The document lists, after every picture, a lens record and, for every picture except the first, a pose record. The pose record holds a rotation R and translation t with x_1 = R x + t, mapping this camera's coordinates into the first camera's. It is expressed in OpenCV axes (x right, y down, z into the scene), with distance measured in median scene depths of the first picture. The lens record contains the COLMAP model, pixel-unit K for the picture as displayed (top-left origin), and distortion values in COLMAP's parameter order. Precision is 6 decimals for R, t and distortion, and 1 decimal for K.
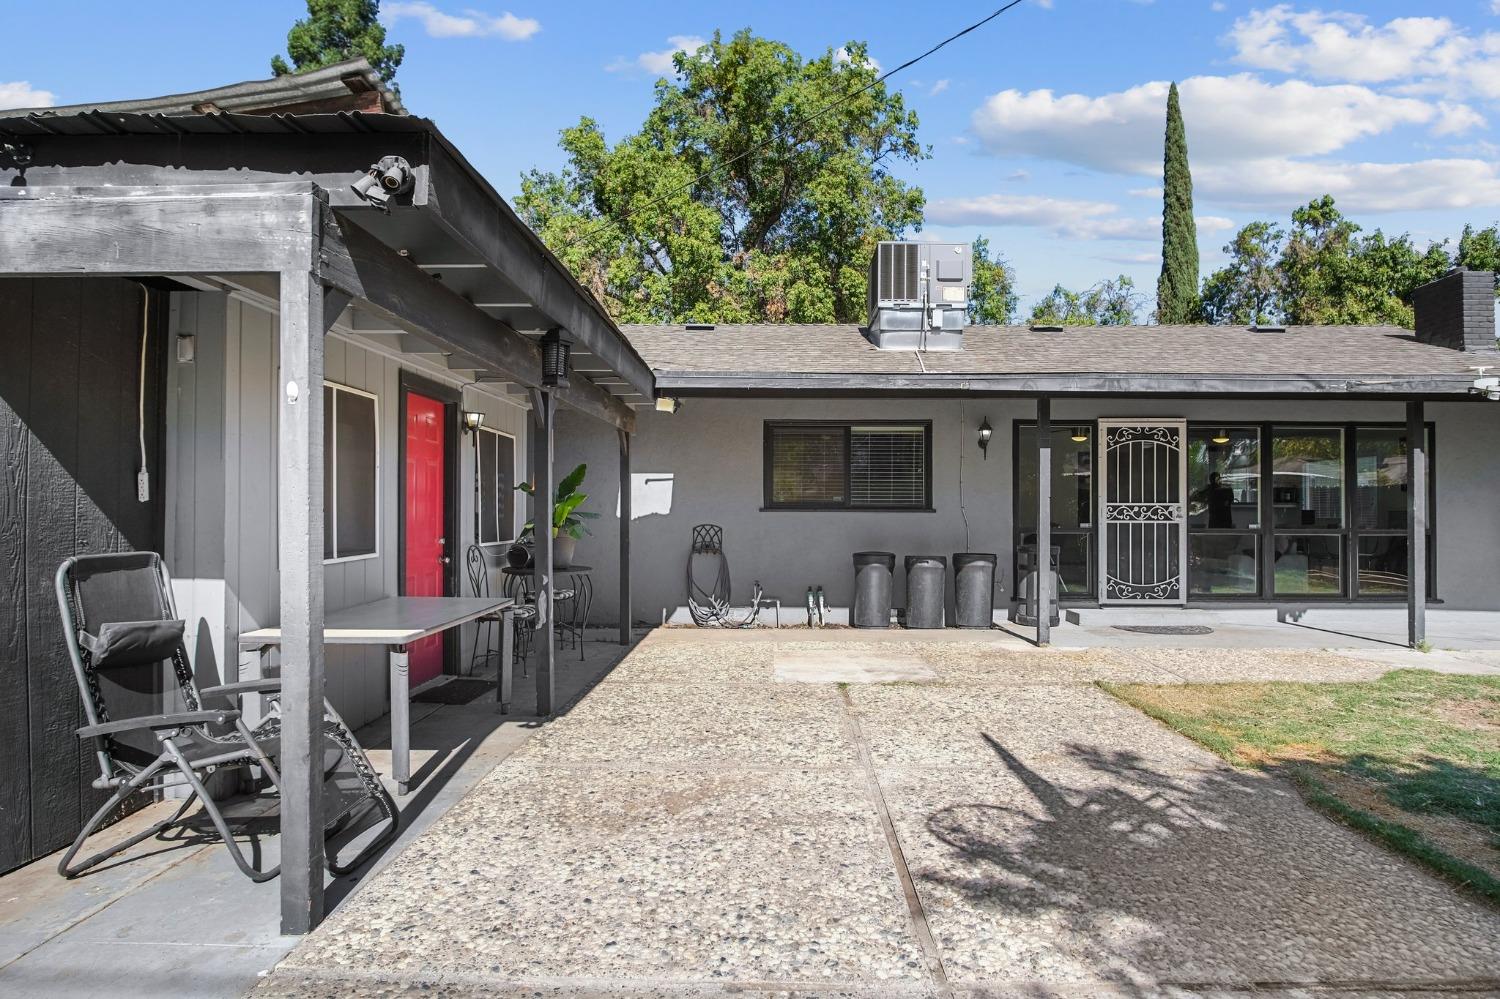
lens RADIAL K [[823.7, 0, 765.1], [0, 823.7, 495.4], [0, 0, 1]] dist [-0.022531, 0.002166]
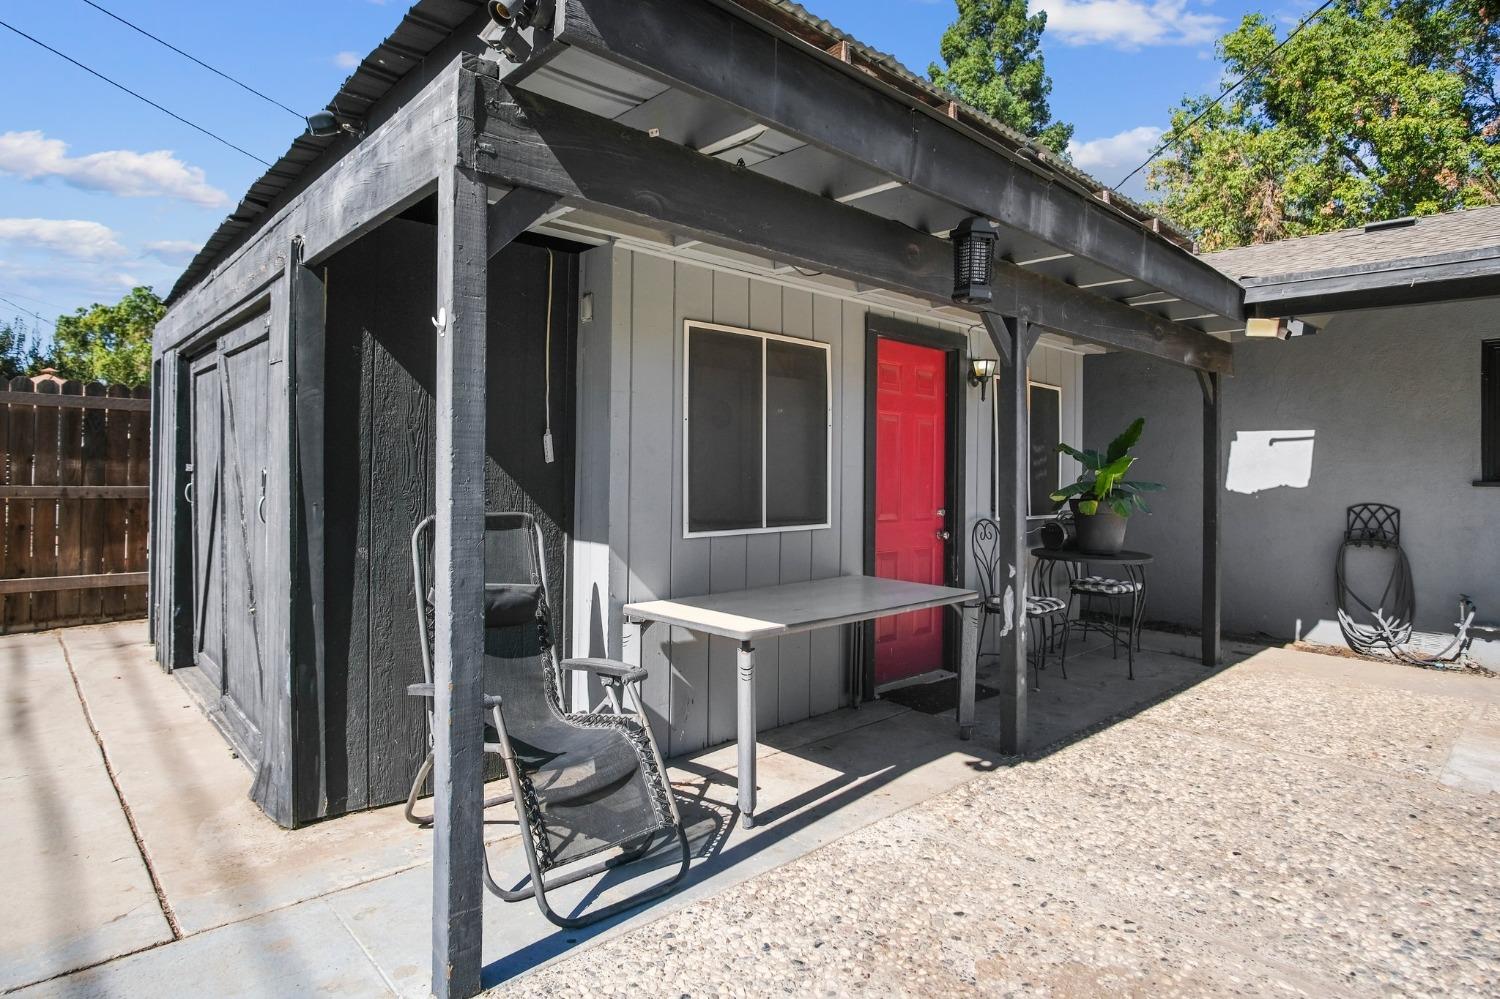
lens RADIAL K [[823.1, 0, 752.1], [0, 823.1, 463.3], [0, 0, 1]] dist [-0.031398, 0.008709]
pose [[0.696205, -0.001714, -0.717841, 0.052949], [-0.000068, 0.999997, -0.002454, 0.003989], [0.717843, 0.001757, 0.696203, 0.171432]]
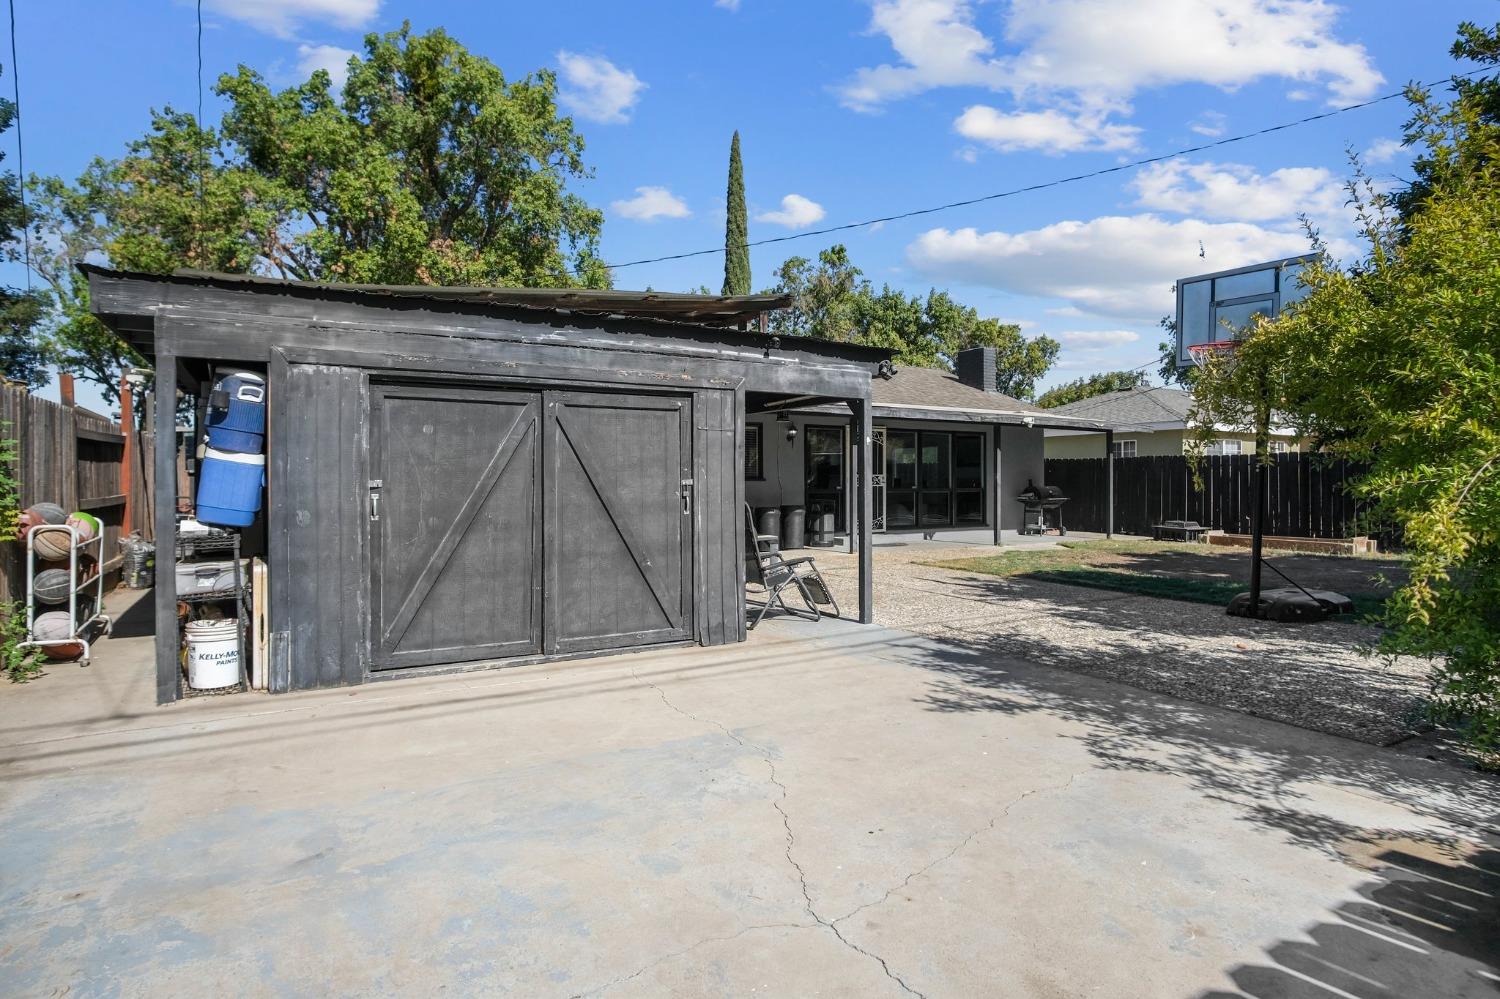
lens RADIAL K [[810.1, 0, 755.3], [0, 810.1, 482.7], [0, 0, 1]] dist [-0.028192, 0.000284]
pose [[0.848311, -0.006558, 0.529457, -0.651614], [-0.006368, 0.999725, 0.022586, -0.010846], [-0.529459, -0.022532, 0.848036, -0.334918]]
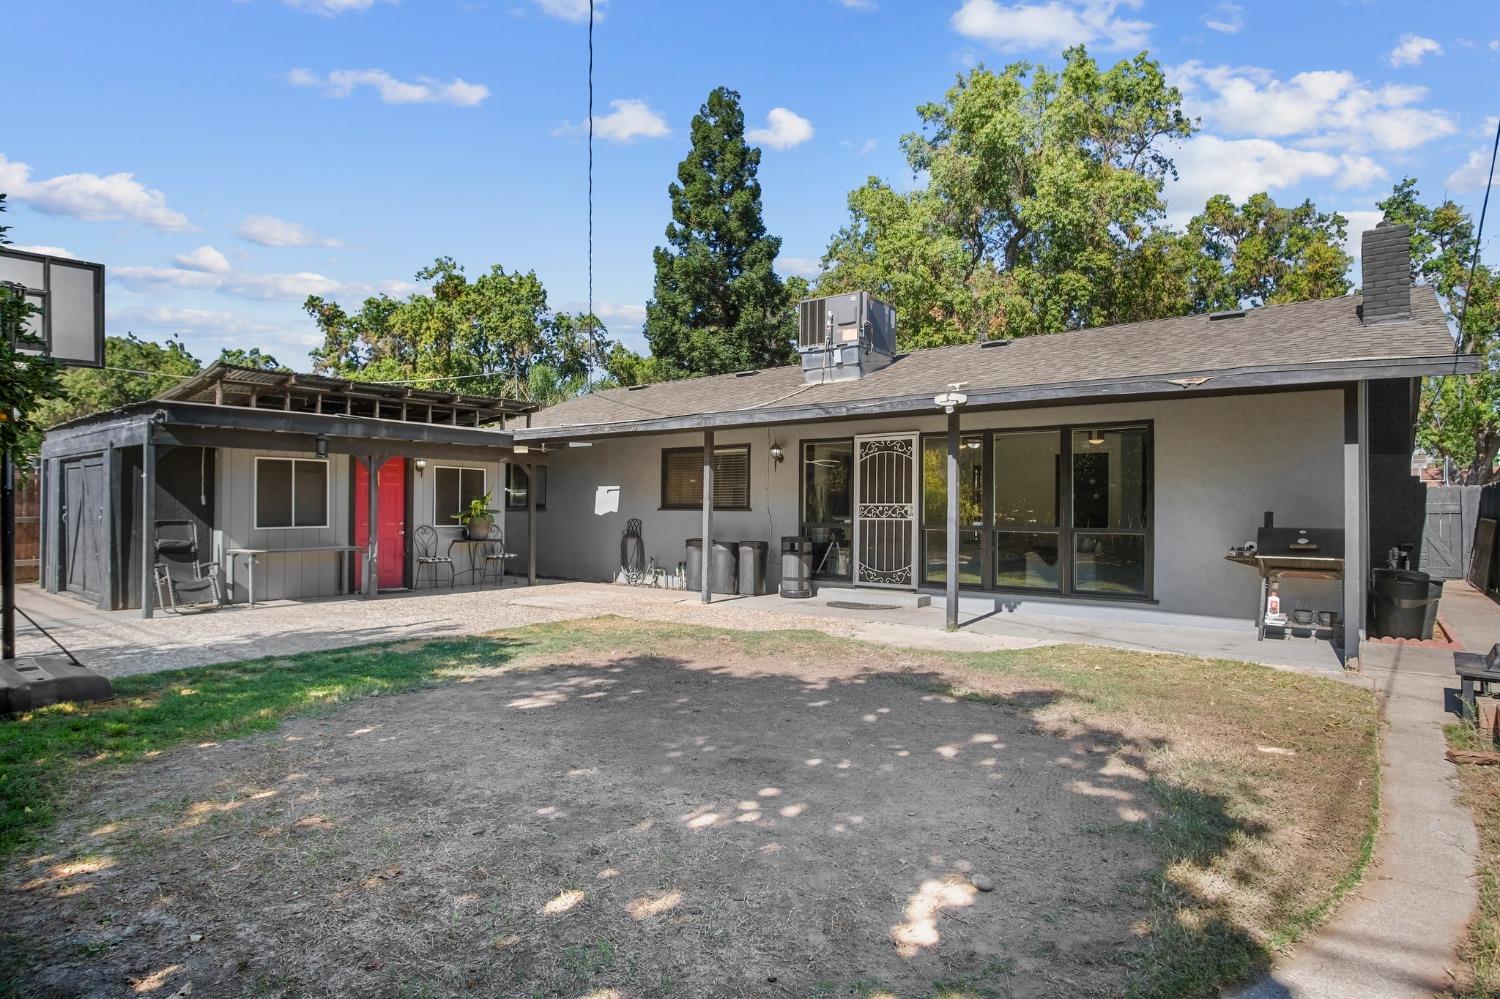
lens RADIAL K [[823.7, 0, 765.1], [0, 823.7, 495.4], [0, 0, 1]] dist [-0.022531, 0.002166]
pose [[0.798018, -0.010208, -0.602548, 1.050304], [0.008109, 0.999948, -0.006202, 0.003459], [0.602580, 0.000063, 0.798059, -0.074899]]
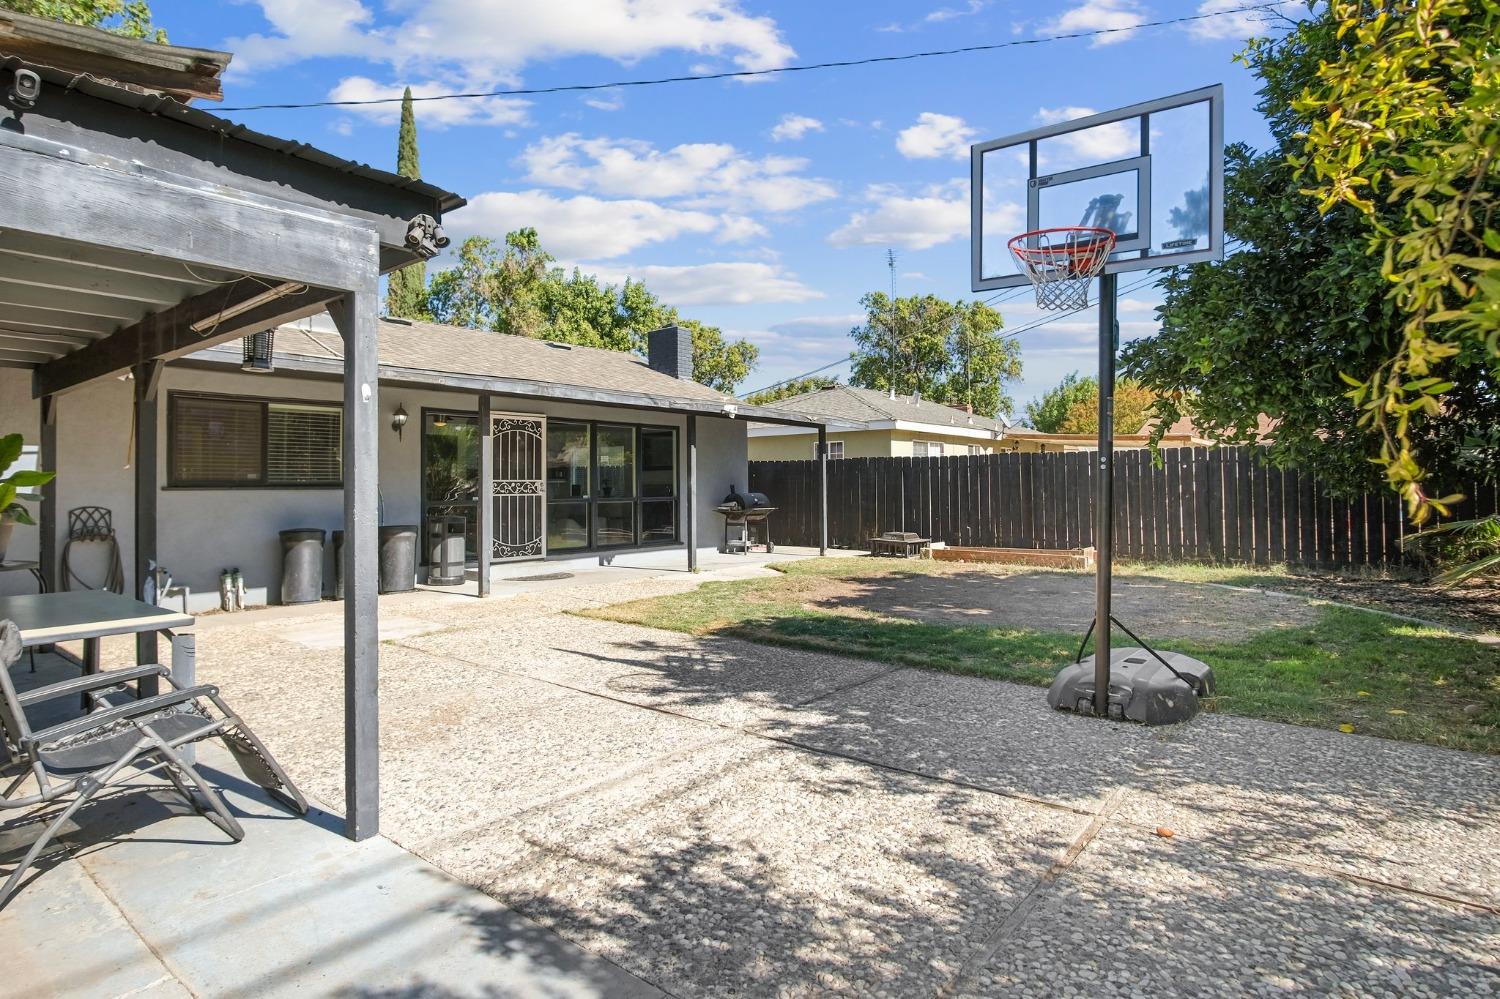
lens RADIAL K [[810.1, 0, 755.3], [0, 810.1, 482.7], [0, 0, 1]] dist [-0.028192, 0.000284]
pose [[0.608298, -0.005814, 0.793687, -0.304292], [-0.005875, 0.999913, 0.011827, -0.003251], [-0.793687, -0.011857, 0.608211, -0.047045]]
